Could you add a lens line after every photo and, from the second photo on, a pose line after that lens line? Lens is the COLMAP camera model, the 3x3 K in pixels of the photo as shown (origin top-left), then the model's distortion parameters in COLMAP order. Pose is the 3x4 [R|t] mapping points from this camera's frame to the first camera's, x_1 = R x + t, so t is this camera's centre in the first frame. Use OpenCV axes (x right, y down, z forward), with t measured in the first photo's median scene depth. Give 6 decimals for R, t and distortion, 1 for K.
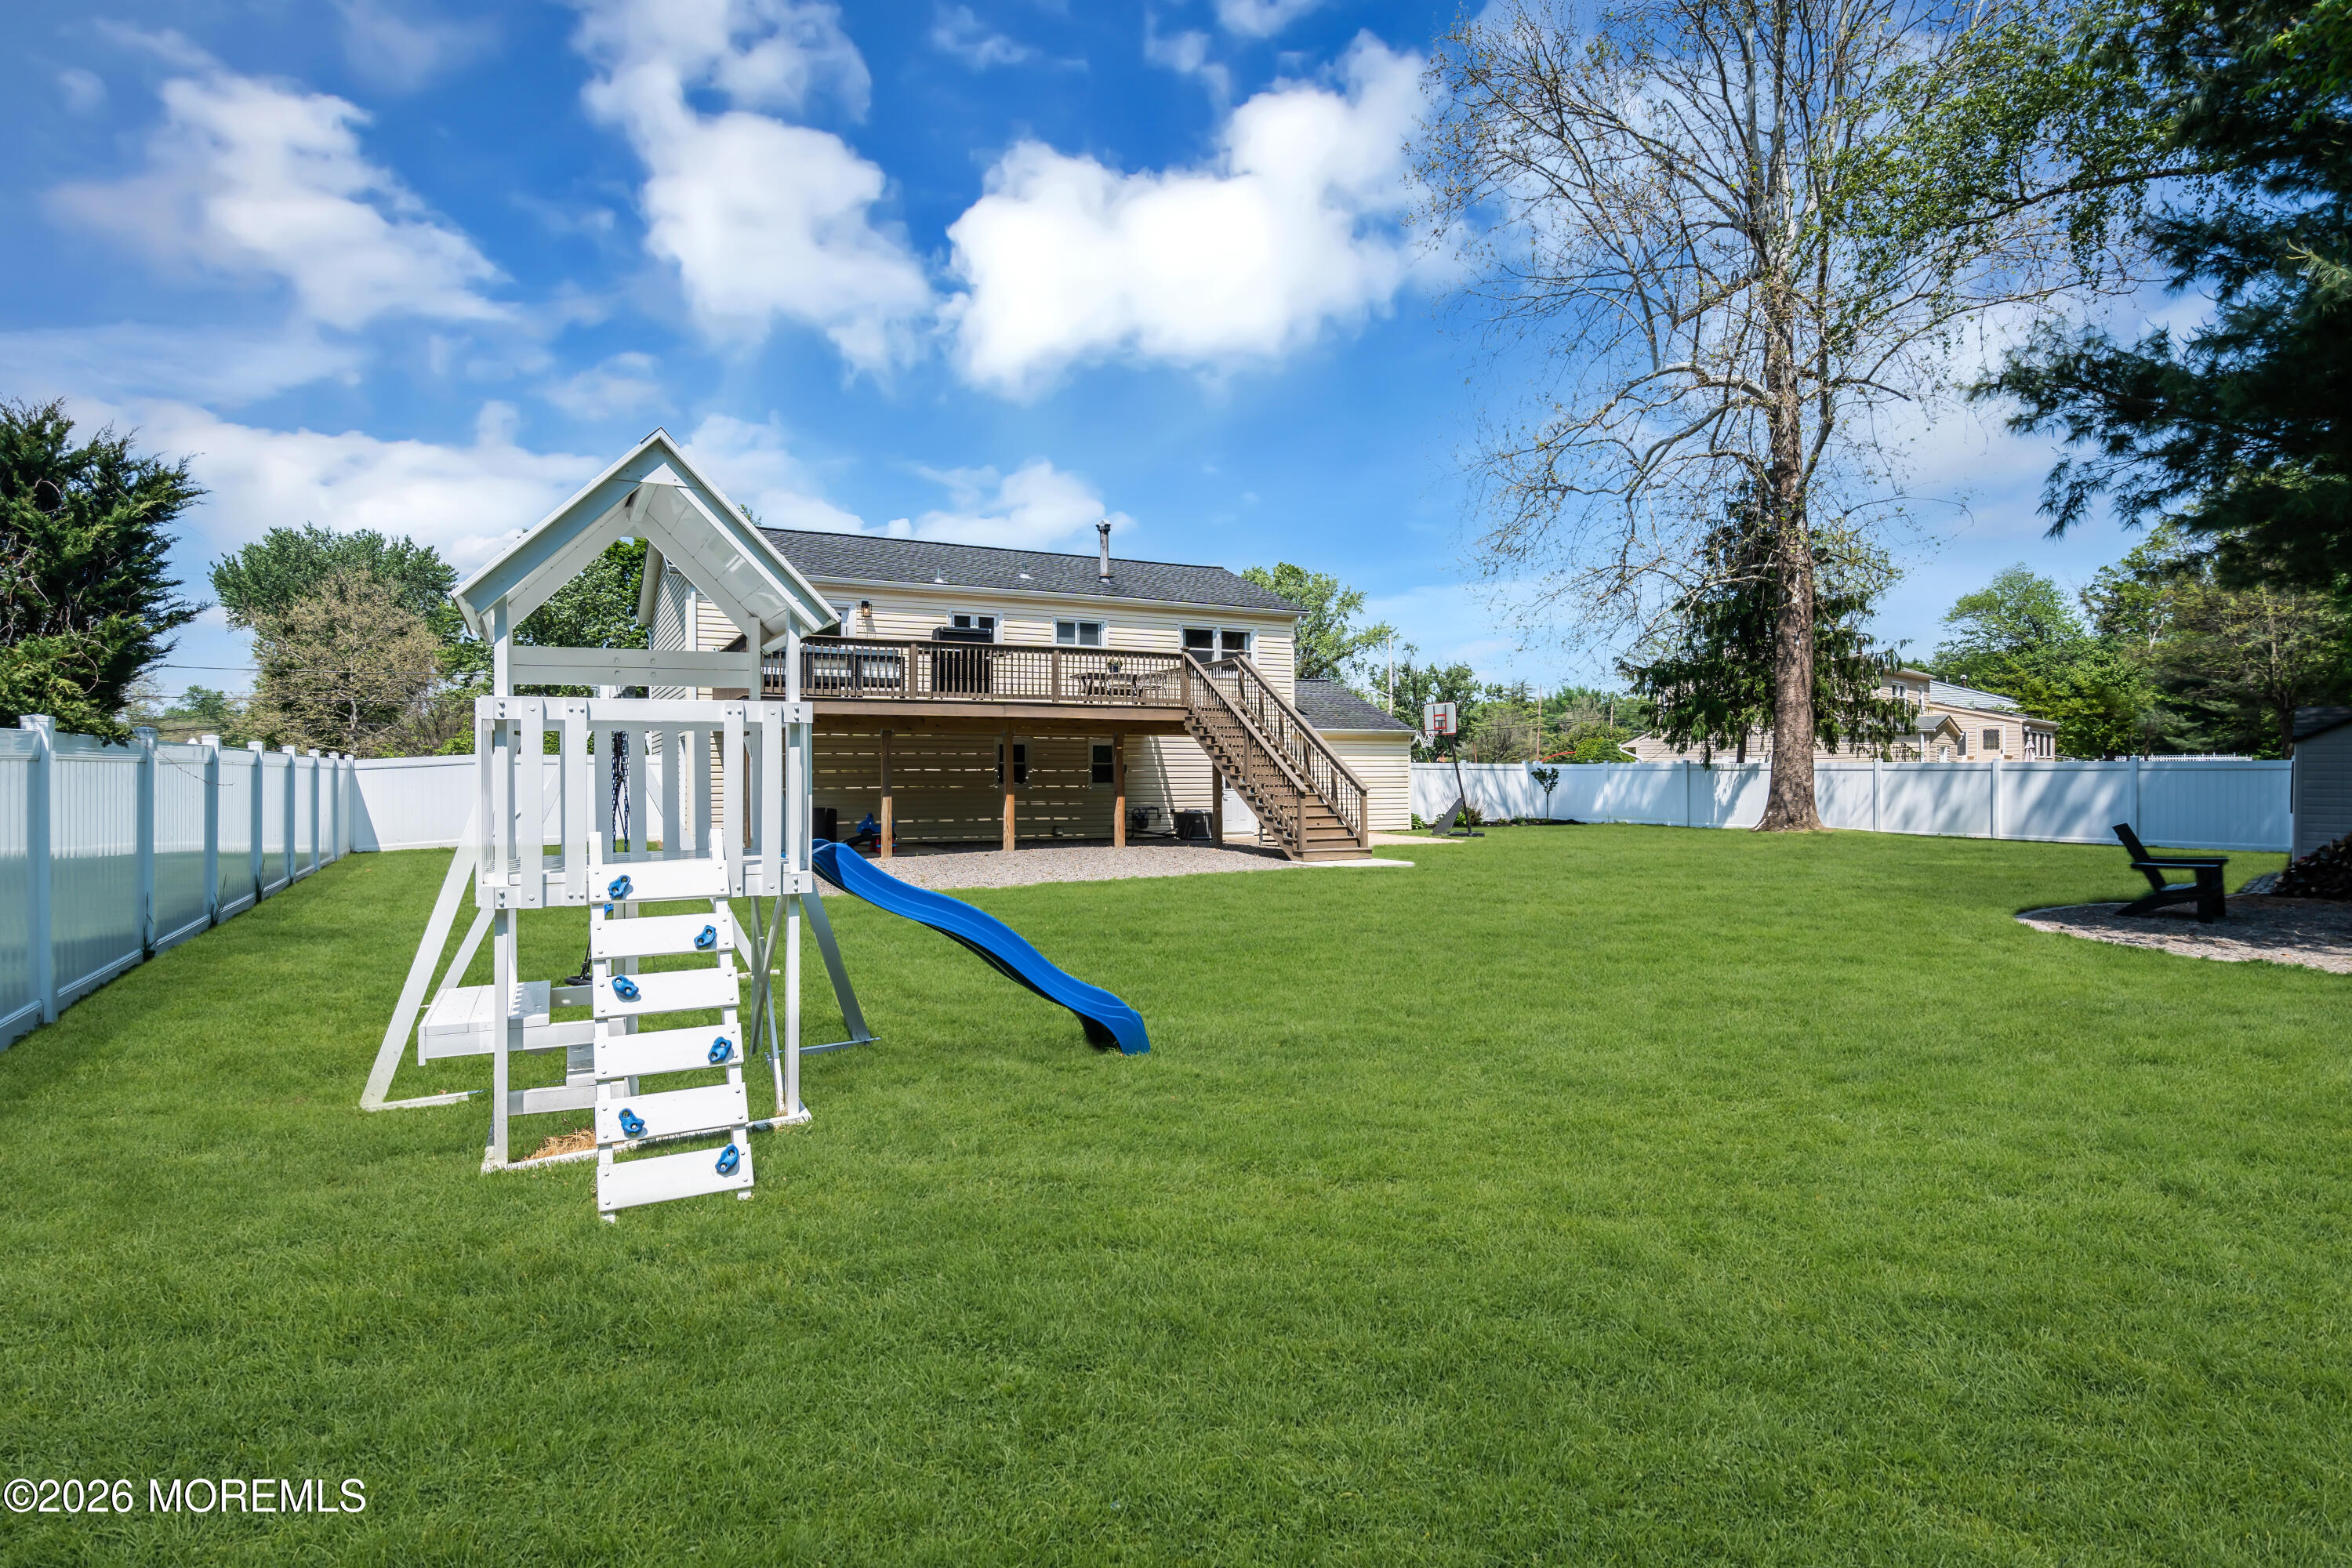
lens RADIAL K [[1142.7, 0, 1169.2], [0, 1142.7, 758.5], [0, 0, 1]] dist [-0.000459, -0.000389]
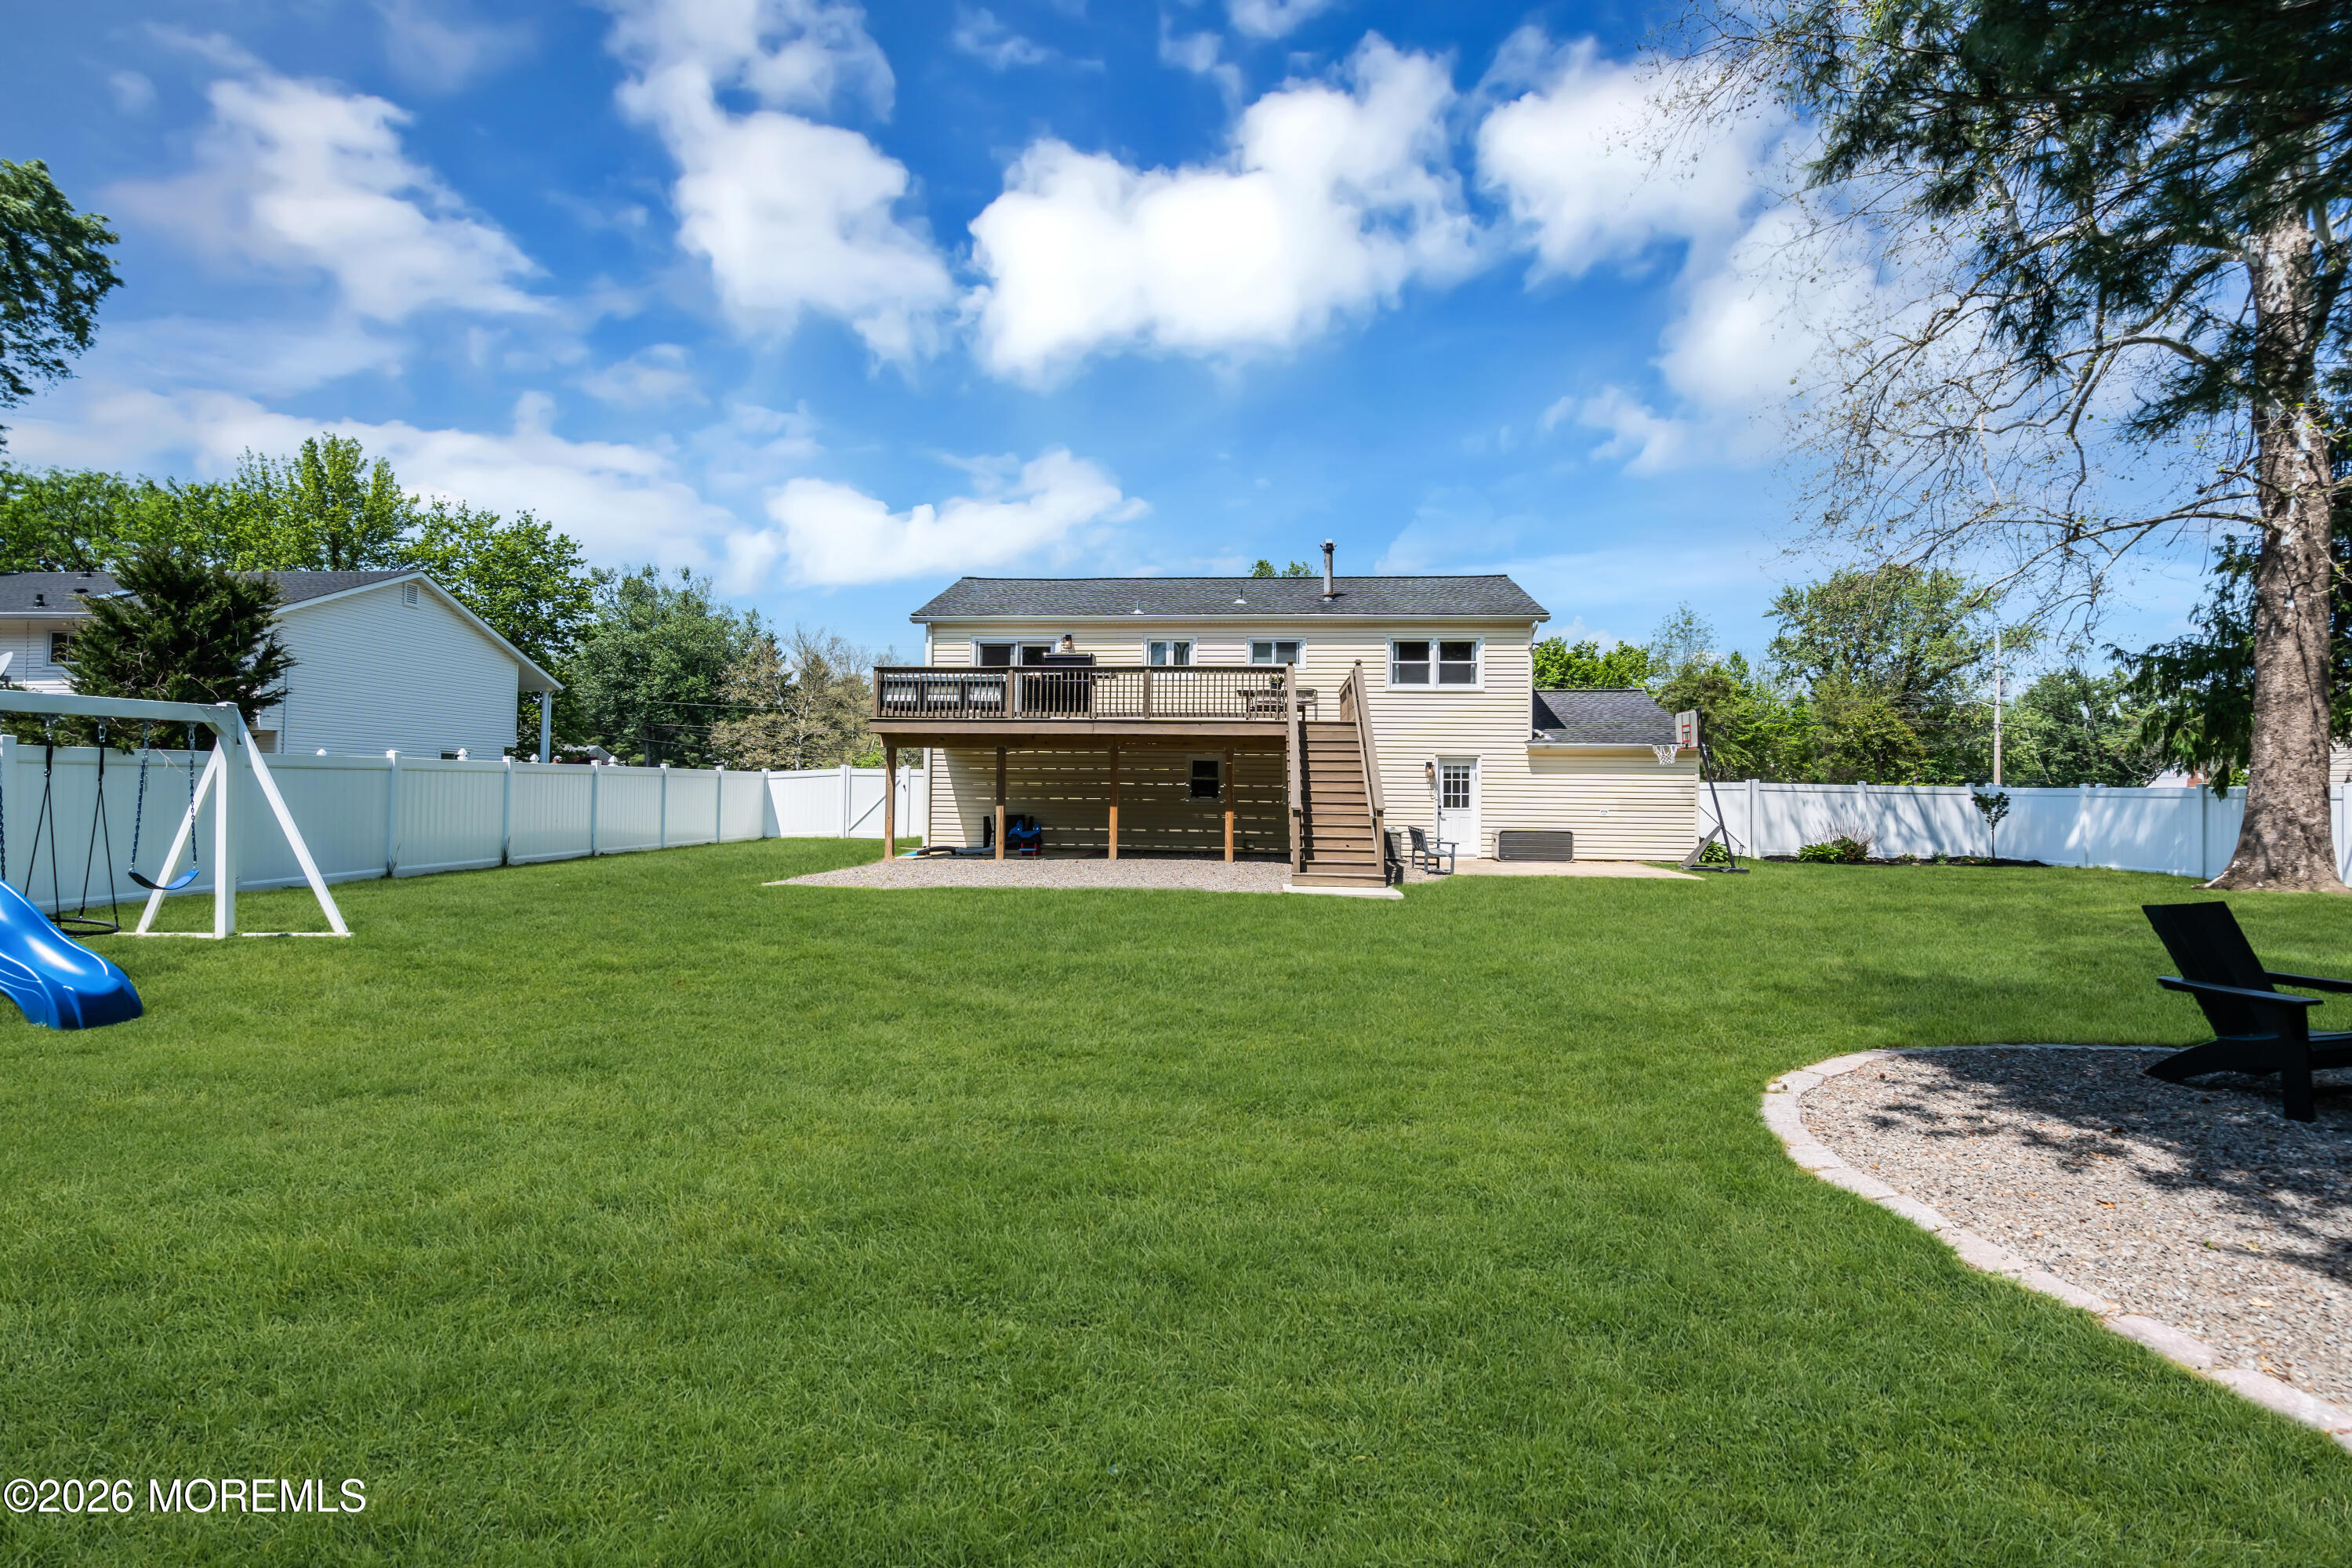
lens RADIAL K [[1084.5, 0, 1187.2], [0, 1084.5, 746.3], [0, 0, 1]] dist [-0.000564, -0.000265]
pose [[0.999998, -0.002069, 0.000048, 0.015003], [0.002069, 0.999998, 0.000058, 0.060984], [-0.000048, -0.000058, 1.000000, 0.111961]]
